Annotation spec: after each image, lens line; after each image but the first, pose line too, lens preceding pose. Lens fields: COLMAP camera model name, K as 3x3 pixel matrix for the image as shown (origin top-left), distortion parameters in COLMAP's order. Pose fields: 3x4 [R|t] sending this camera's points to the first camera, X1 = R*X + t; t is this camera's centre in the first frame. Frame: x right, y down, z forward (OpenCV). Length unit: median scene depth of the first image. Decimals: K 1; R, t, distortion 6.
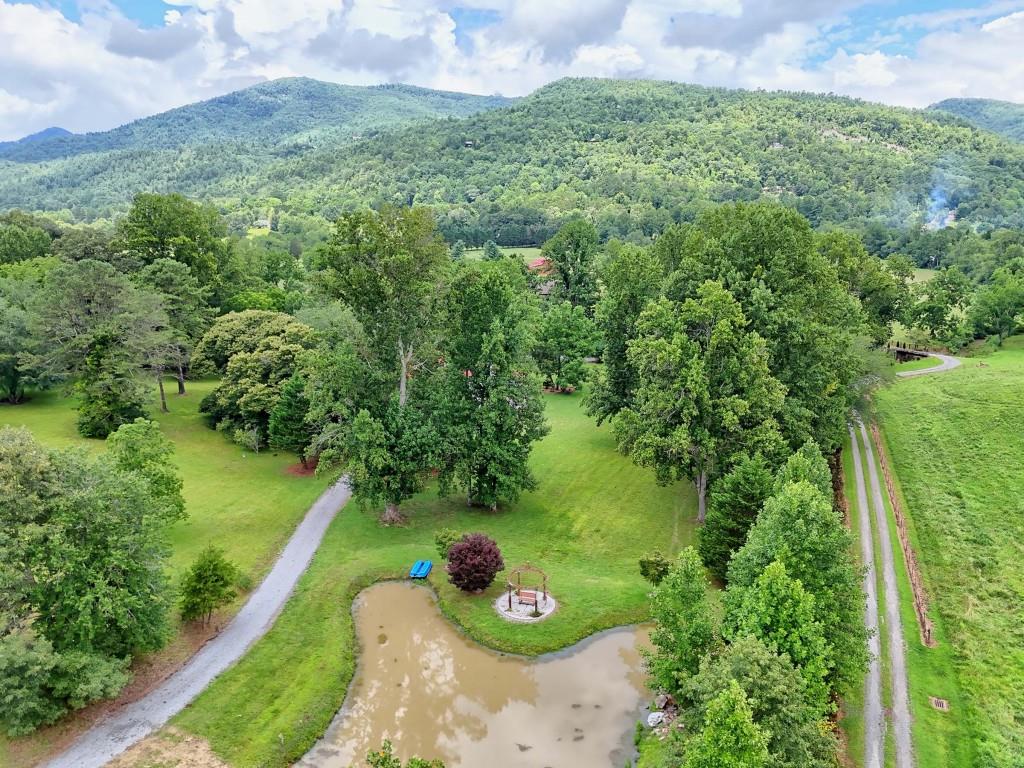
lens RADIAL K [[757.9, 0, 509.5], [0, 757.9, 378.8], [0, 0, 1]] dist [0.046979, -0.032194]
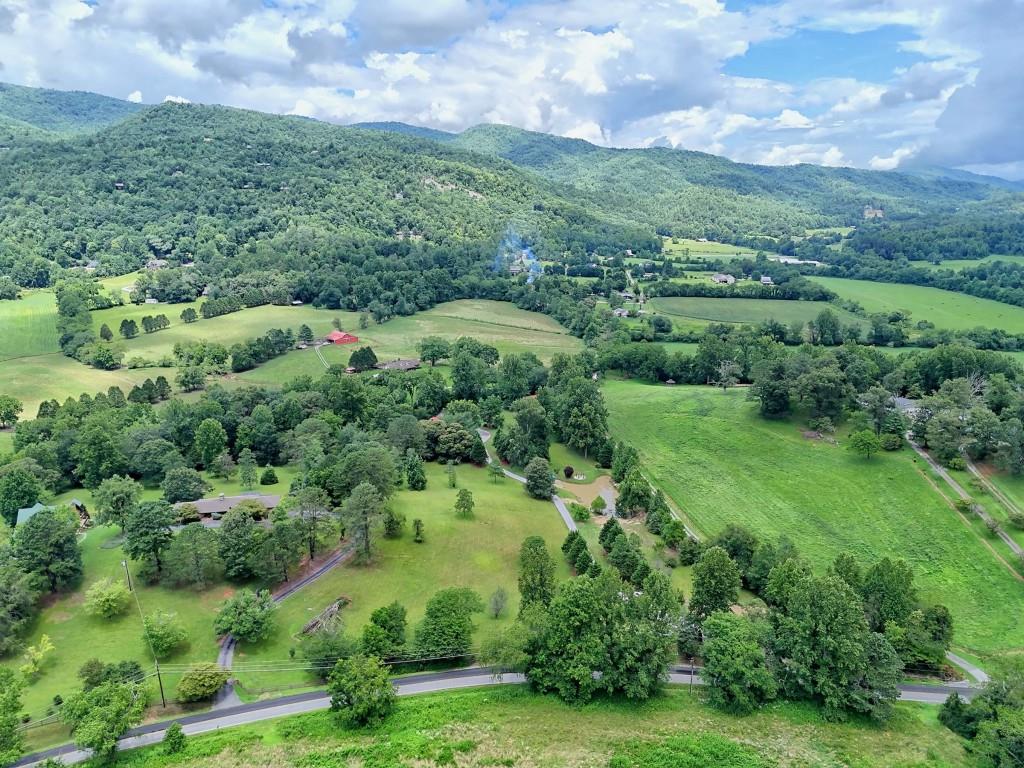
lens RADIAL K [[757.9, 0, 512.9], [0, 757.9, 386.5], [0, 0, 1]] dist [0.046979, -0.032194]
pose [[0.848669, -0.128785, 0.513007, -0.181703], [0.113020, 0.991658, 0.061976, -0.042102], [-0.516709, 0.005383, 0.856144, -0.192705]]
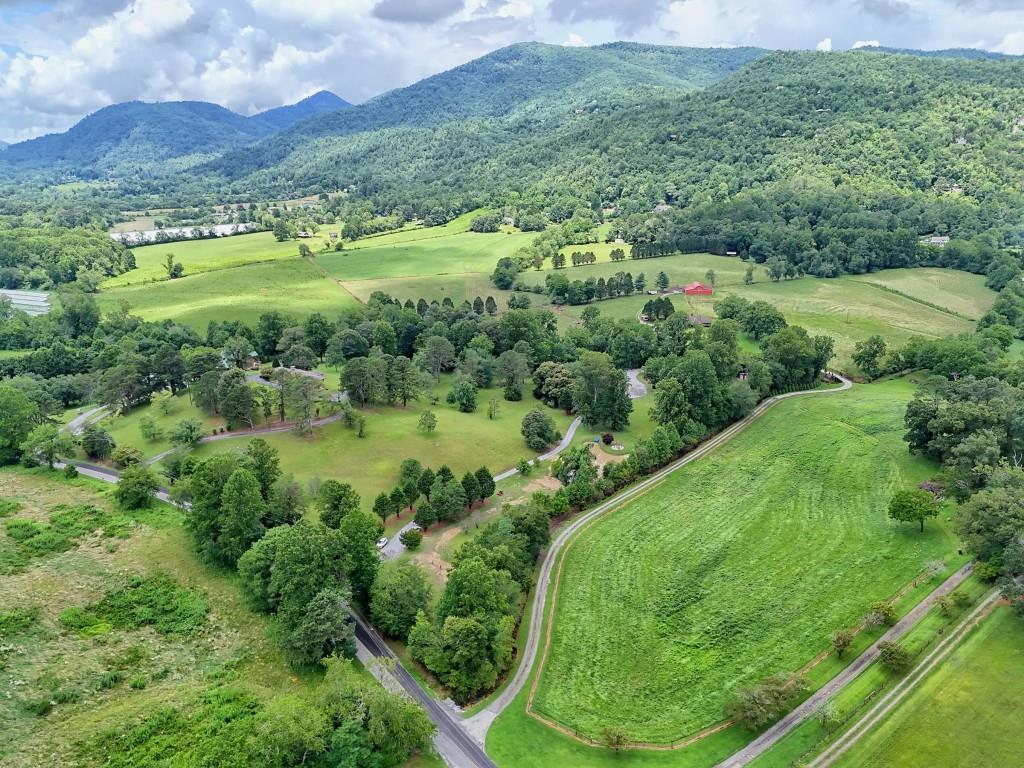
lens RADIAL K [[757.9, 0, 514.8], [0, 757.9, 382.5], [0, 0, 1]] dist [0.046979, -0.032194]
pose [[0.964913, 0.070352, -0.252971, 0.036918], [-0.047809, 0.994406, 0.094186, -0.034301], [0.258182, -0.078787, 0.962878, -0.240198]]
